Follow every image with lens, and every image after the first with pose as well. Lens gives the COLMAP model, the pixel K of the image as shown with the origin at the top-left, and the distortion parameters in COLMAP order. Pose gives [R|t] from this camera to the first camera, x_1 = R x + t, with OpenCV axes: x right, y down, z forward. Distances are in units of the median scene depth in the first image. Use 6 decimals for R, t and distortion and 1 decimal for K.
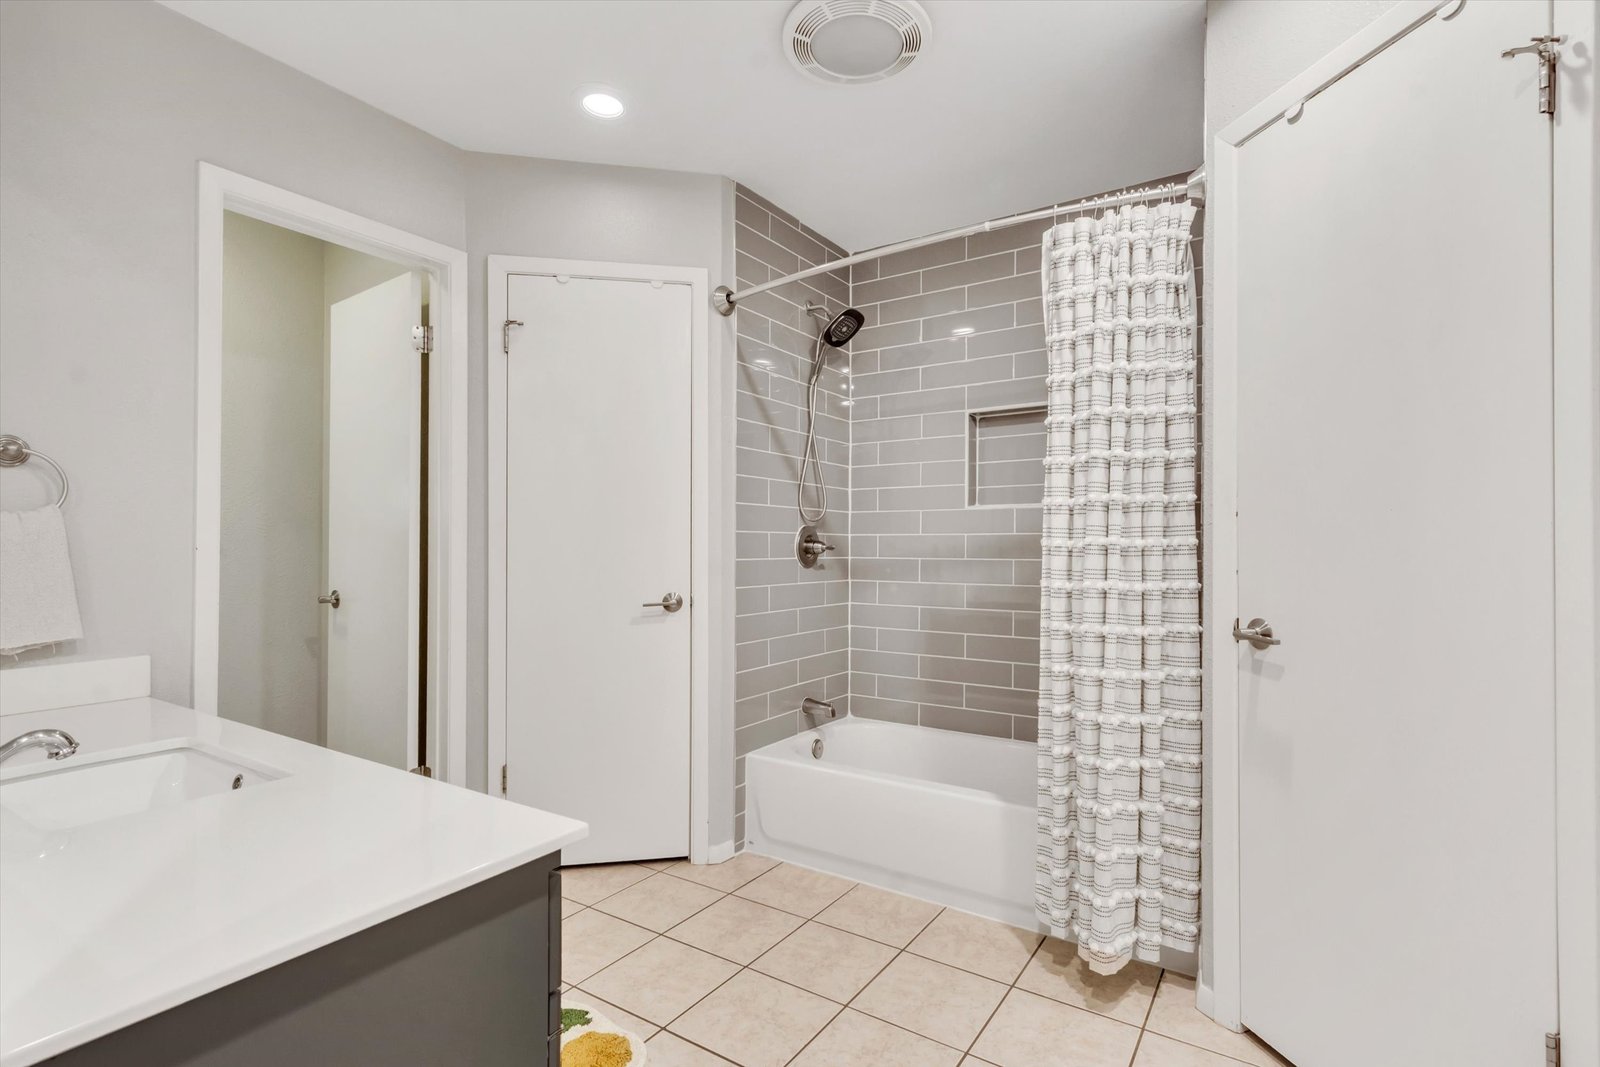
lens RADIAL K [[726.1, 0, 793.5], [0, 726.1, 534.4], [0, 0, 1]] dist [-0.000740, -0.001419]
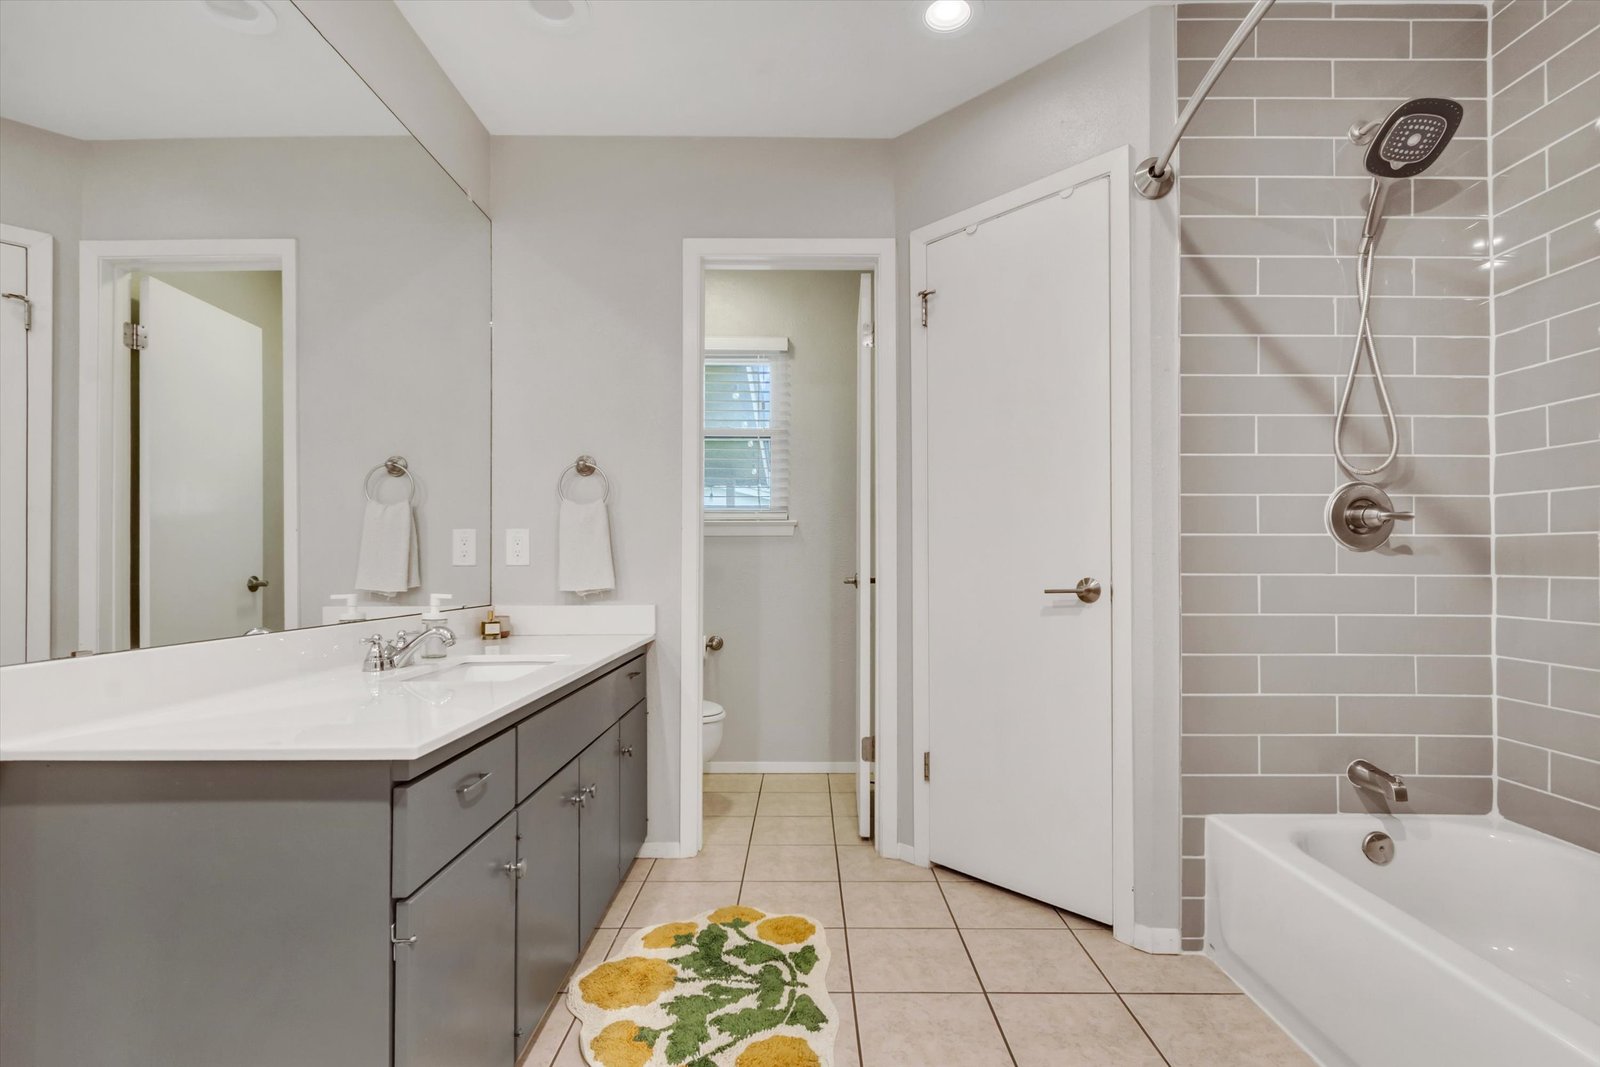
lens RADIAL K [[735.7, 0, 800.6], [0, 735.7, 540.1], [0, 0, 1]] dist [-0.001244, -0.000107]
pose [[0.578472, -0.017525, -0.815514, 0.287568], [0.013119, 0.999840, -0.012180, 0.043558], [0.815597, -0.003653, 0.578609, 0.280090]]
